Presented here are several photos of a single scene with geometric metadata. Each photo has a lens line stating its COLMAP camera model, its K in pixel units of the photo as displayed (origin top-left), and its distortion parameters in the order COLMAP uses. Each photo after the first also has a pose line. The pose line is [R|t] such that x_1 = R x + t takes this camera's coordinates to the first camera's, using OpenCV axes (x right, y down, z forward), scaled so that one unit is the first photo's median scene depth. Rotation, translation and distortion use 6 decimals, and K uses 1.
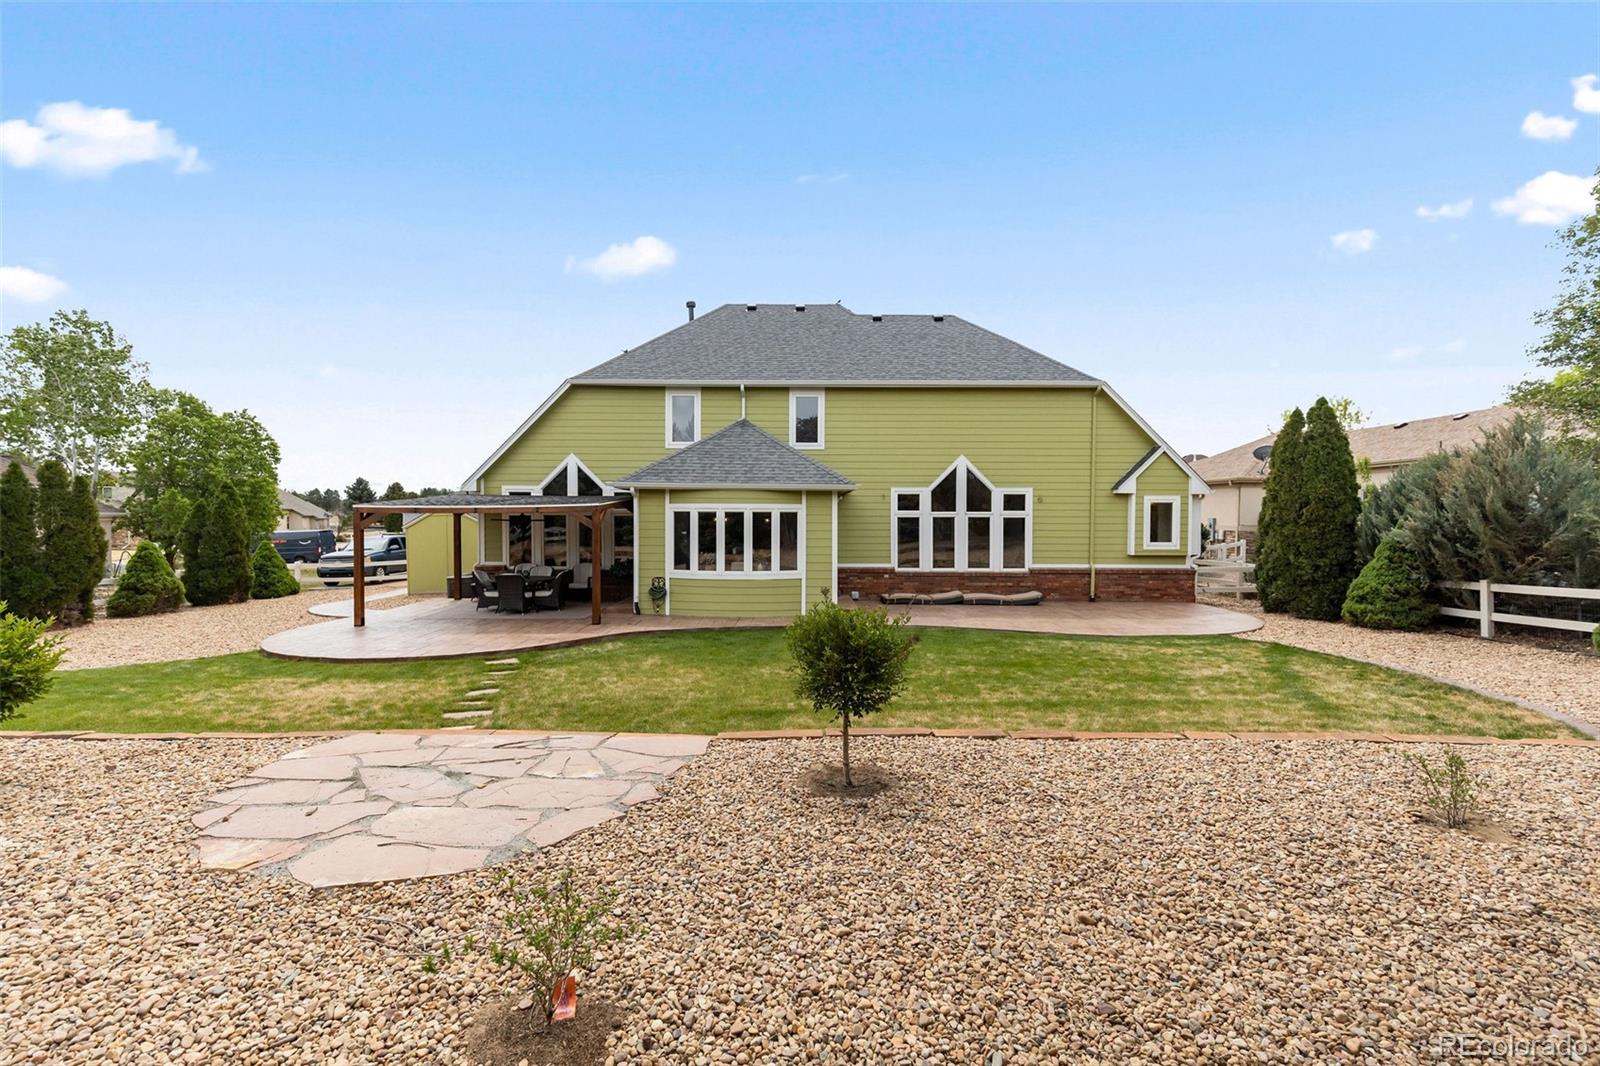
lens RADIAL K [[723.5, 0, 803.8], [0, 723.5, 522.3], [0, 0, 1]] dist [0.003949, -0.000132]
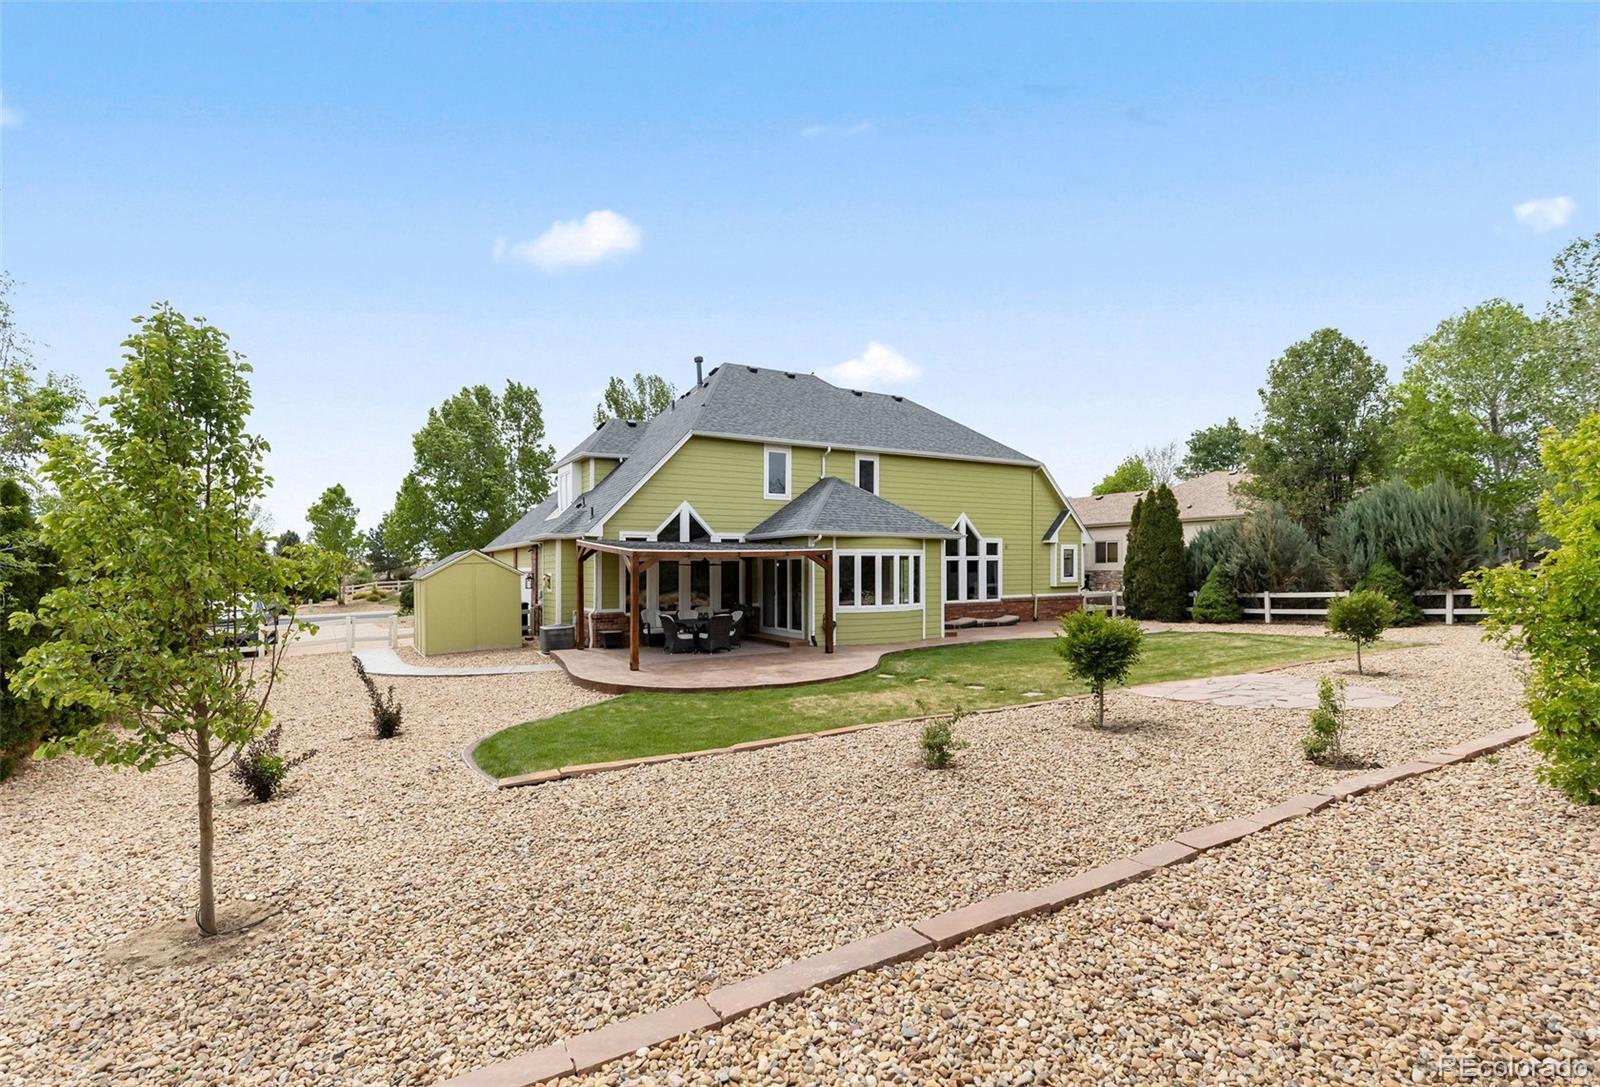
lens RADIAL K [[792.9, 0, 809.4], [0, 792.9, 557.6], [0, 0, 1]] dist [-0.000398, 0.000128]
pose [[0.846809, -0.004232, 0.531880, -0.771559], [0.016713, 0.999686, -0.018656, 0.009845], [-0.531634, 0.024687, 0.846614, -0.048407]]
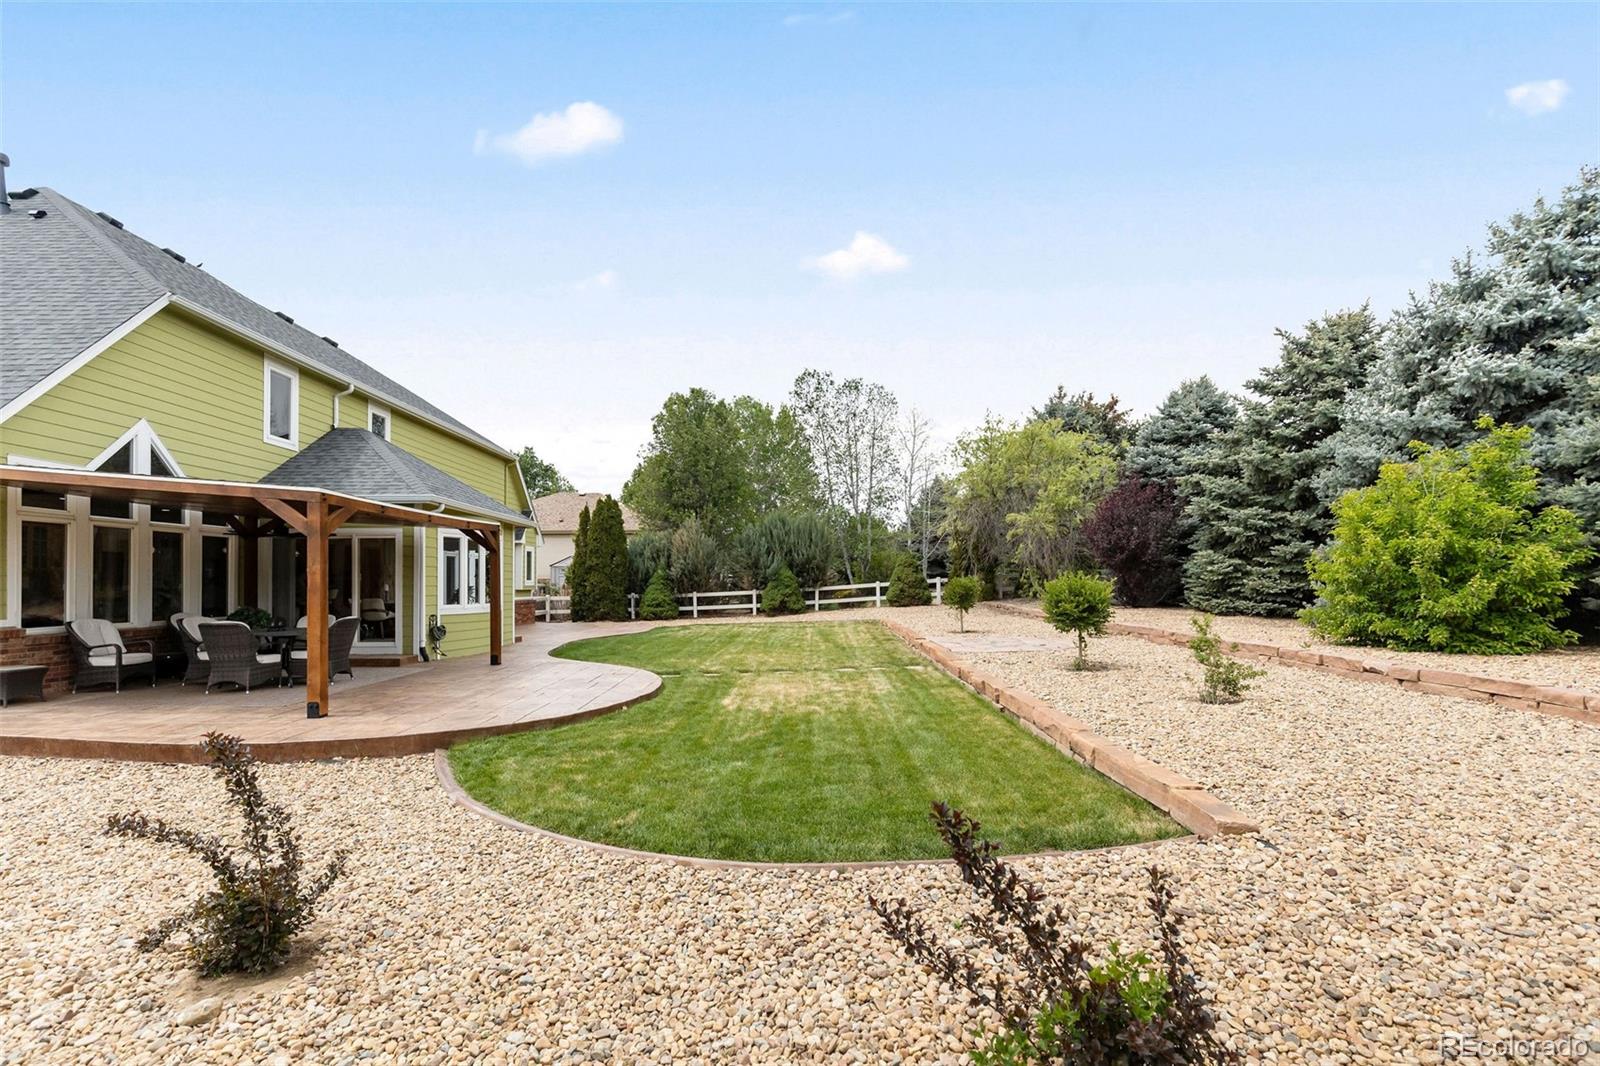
lens RADIAL K [[723.5, 0, 817.4], [0, 723.5, 589.0], [0, 0, 1]] dist [0.003949, -0.000132]
pose [[-0.029205, -0.010700, 0.999516, -0.898832], [0.015840, 0.999812, 0.011166, 0.037903], [-0.999448, 0.016159, -0.029030, 0.498907]]
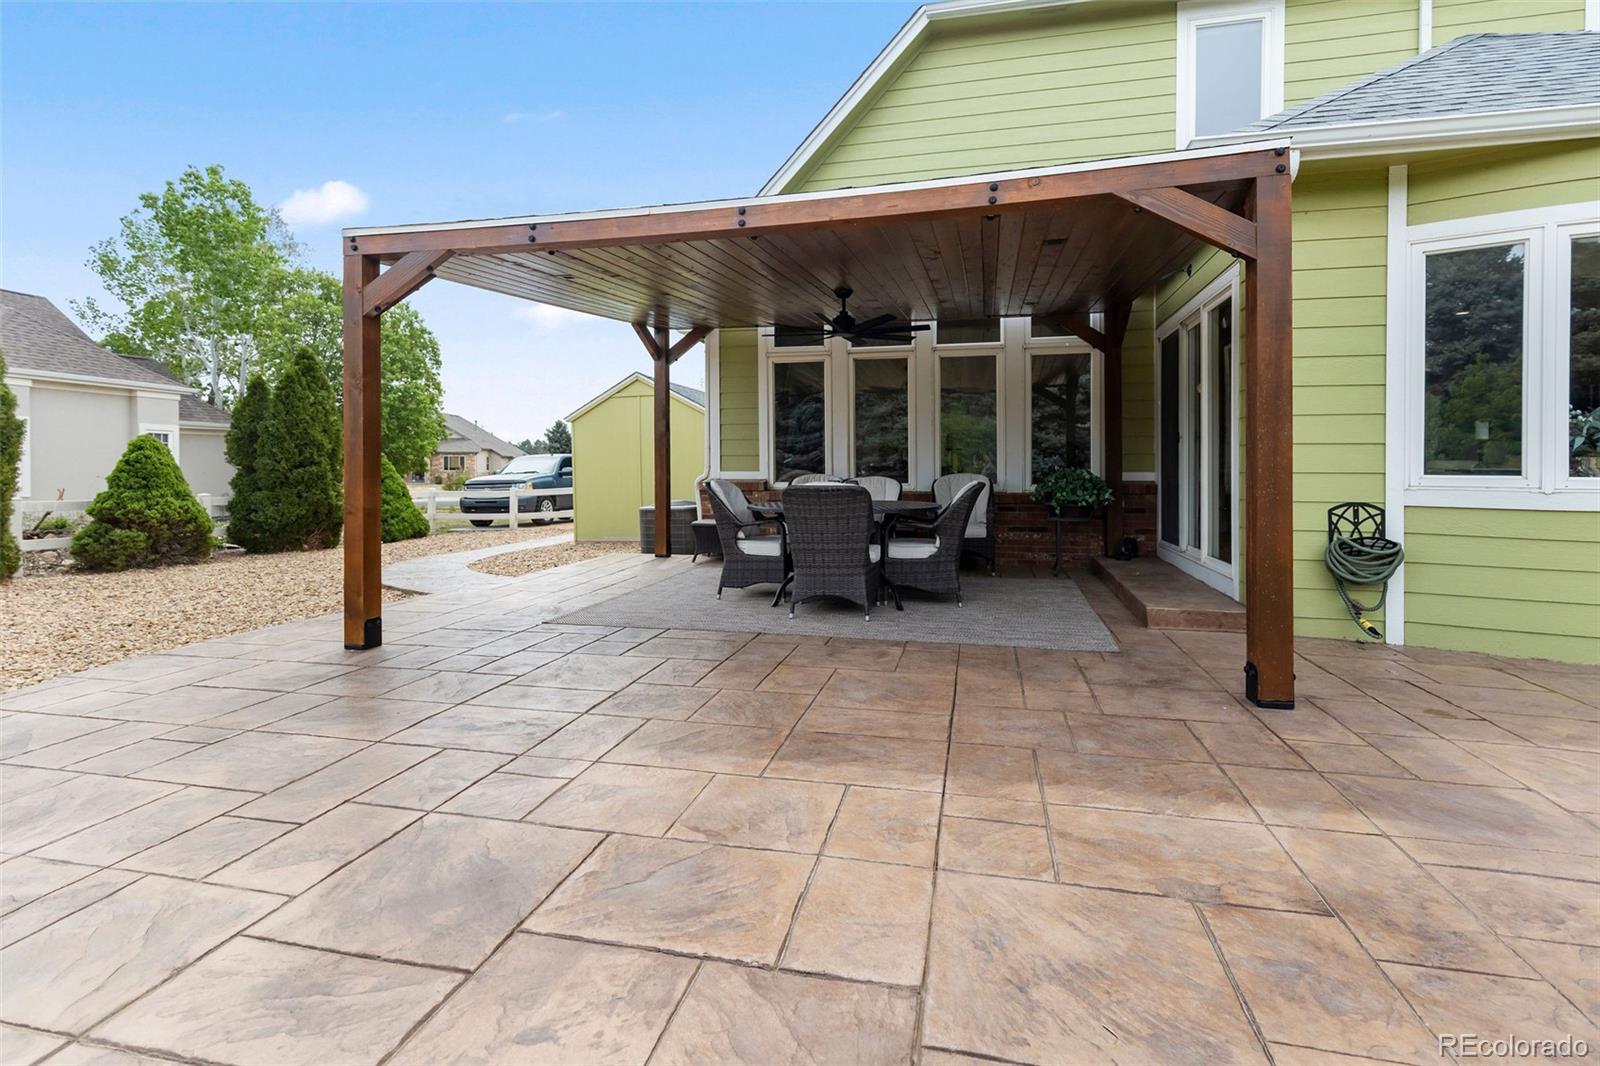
lens RADIAL K [[723.5, 0, 803.9], [0, 723.5, 471.5], [0, 0, 1]] dist [0.003949, -0.000132]
pose [[0.972281, 0.000711, -0.233814, -0.290745], [-0.002291, 0.999976, -0.006488, 0.057495], [0.233803, 0.006844, 0.972260, 0.590843]]
